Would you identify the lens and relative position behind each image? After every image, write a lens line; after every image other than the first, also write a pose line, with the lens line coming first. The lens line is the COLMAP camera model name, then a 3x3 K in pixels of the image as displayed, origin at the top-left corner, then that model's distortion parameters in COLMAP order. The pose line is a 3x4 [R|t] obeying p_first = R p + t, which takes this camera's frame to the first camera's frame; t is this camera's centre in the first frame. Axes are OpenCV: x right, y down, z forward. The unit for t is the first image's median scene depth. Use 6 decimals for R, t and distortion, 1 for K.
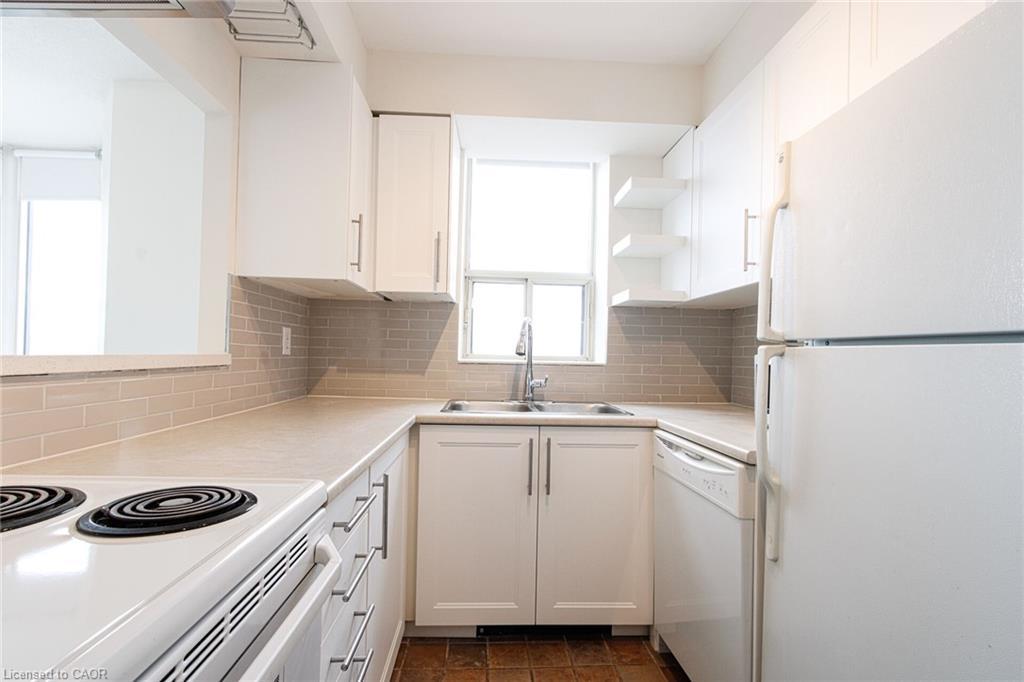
lens RADIAL K [[504.2, 0, 511.8], [0, 504.2, 345.0], [0, 0, 1]] dist [0.030560, 0.000040]
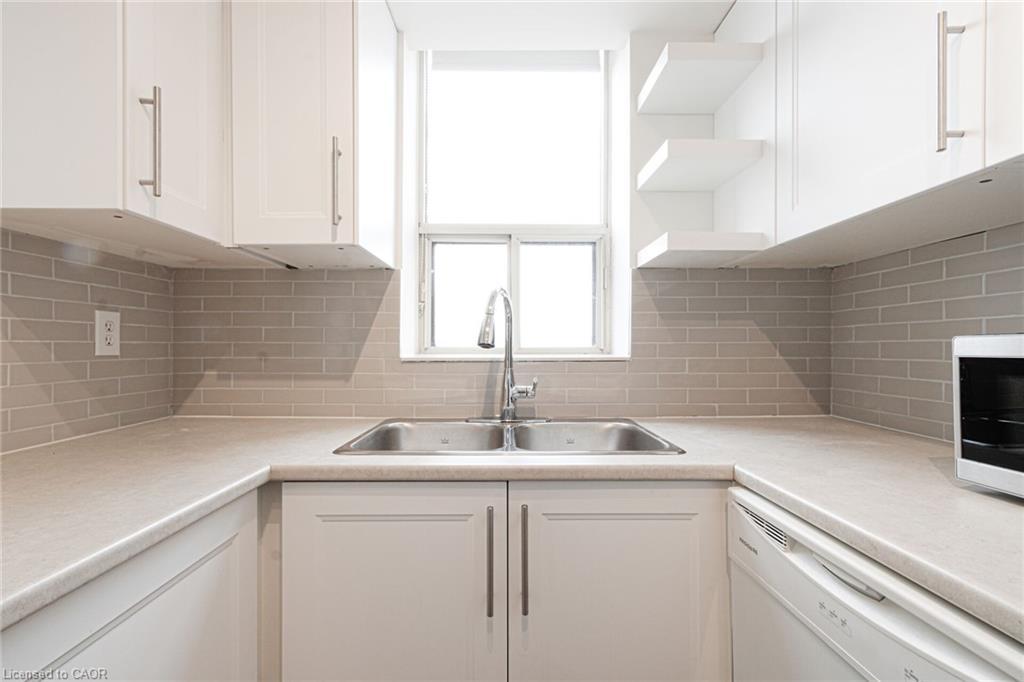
lens RADIAL K [[490.4, 0, 512.0], [0, 490.4, 341.0], [0, 0, 1]] dist [0.028955, 0.000051]
pose [[0.998650, -0.022990, -0.046586, 0.068721], [0.023389, 0.999694, 0.008043, 0.007682], [0.046387, -0.009122, 0.998882, 0.384728]]
